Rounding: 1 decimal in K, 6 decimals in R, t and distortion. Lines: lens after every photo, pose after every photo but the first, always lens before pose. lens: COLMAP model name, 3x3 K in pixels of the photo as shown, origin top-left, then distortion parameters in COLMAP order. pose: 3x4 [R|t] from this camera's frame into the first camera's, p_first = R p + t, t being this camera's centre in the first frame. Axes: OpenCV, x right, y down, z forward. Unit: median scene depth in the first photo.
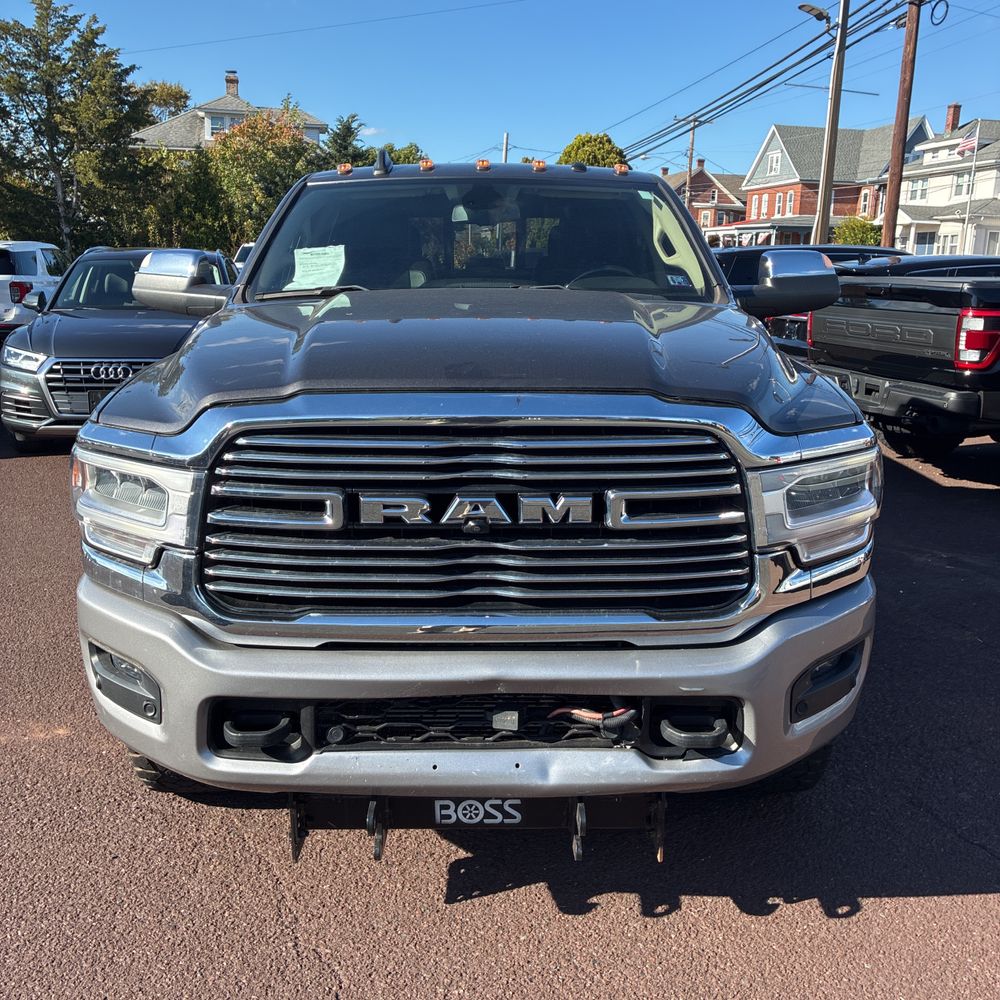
lens RADIAL K [[1021.9, 0, 509.5], [0, 1021.9, 494.4], [0, 0, 1]] dist [0.025651, -0.012487]
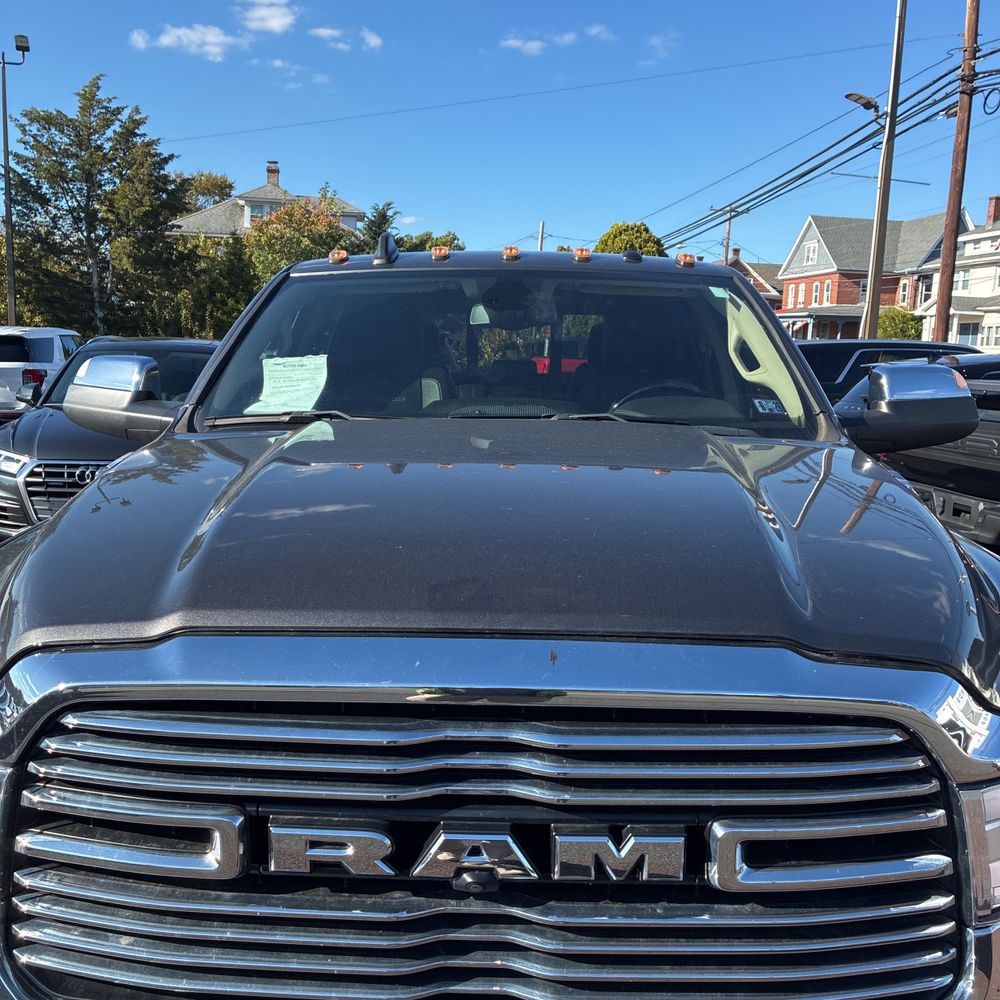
lens RADIAL K [[1028.3, 0, 500.0], [0, 1028.3, 500.0], [0, 0, 1]] dist [0.023971, -0.012432]
pose [[0.999093, 0.015747, -0.039563, 0.000018], [-0.018691, 0.996994, -0.075186, -0.074291], [0.038260, 0.075857, 0.996384, 0.229913]]
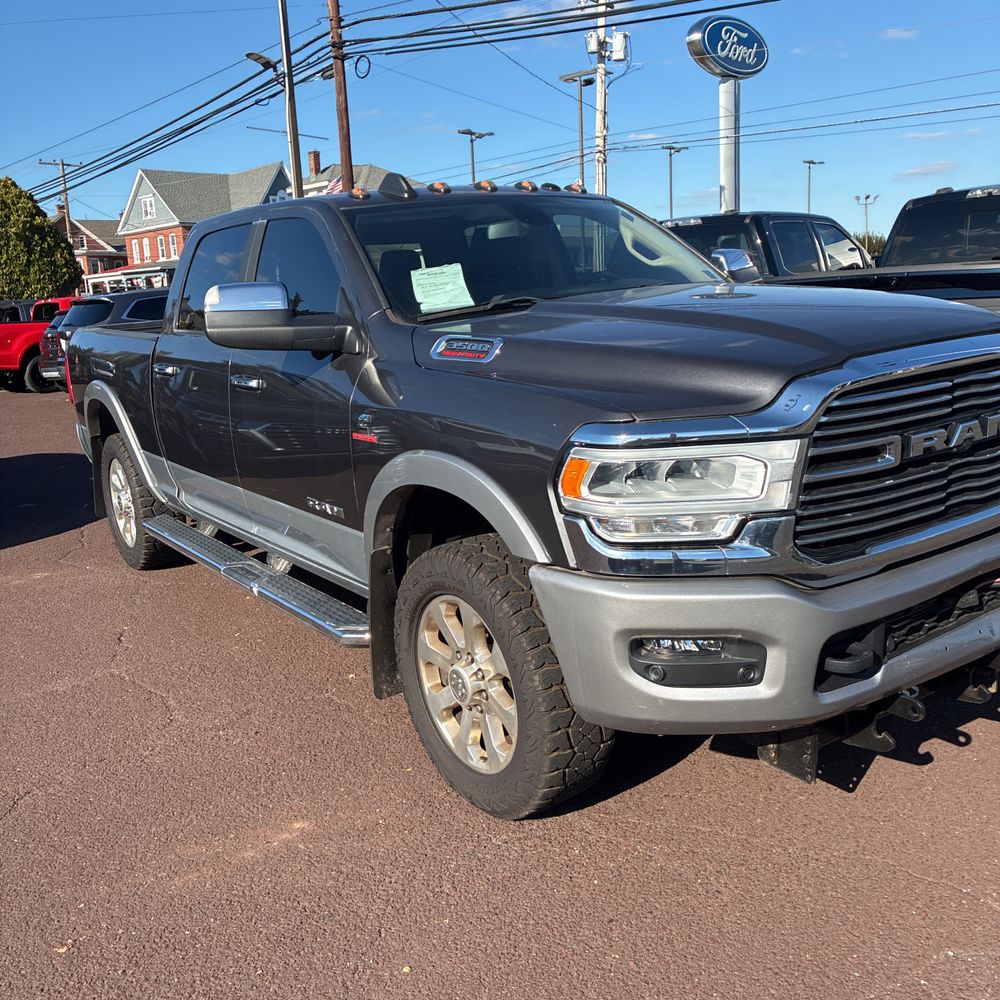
lens RADIAL K [[1012.5, 0, 528.7], [0, 1012.5, 484.5], [0, 0, 1]] dist [0.020569, -0.001141]
pose [[0.817669, -0.176945, 0.547821, -0.648549], [0.201618, 0.979343, 0.015394, -0.027487], [-0.539228, 0.097863, 0.836454, 0.131417]]
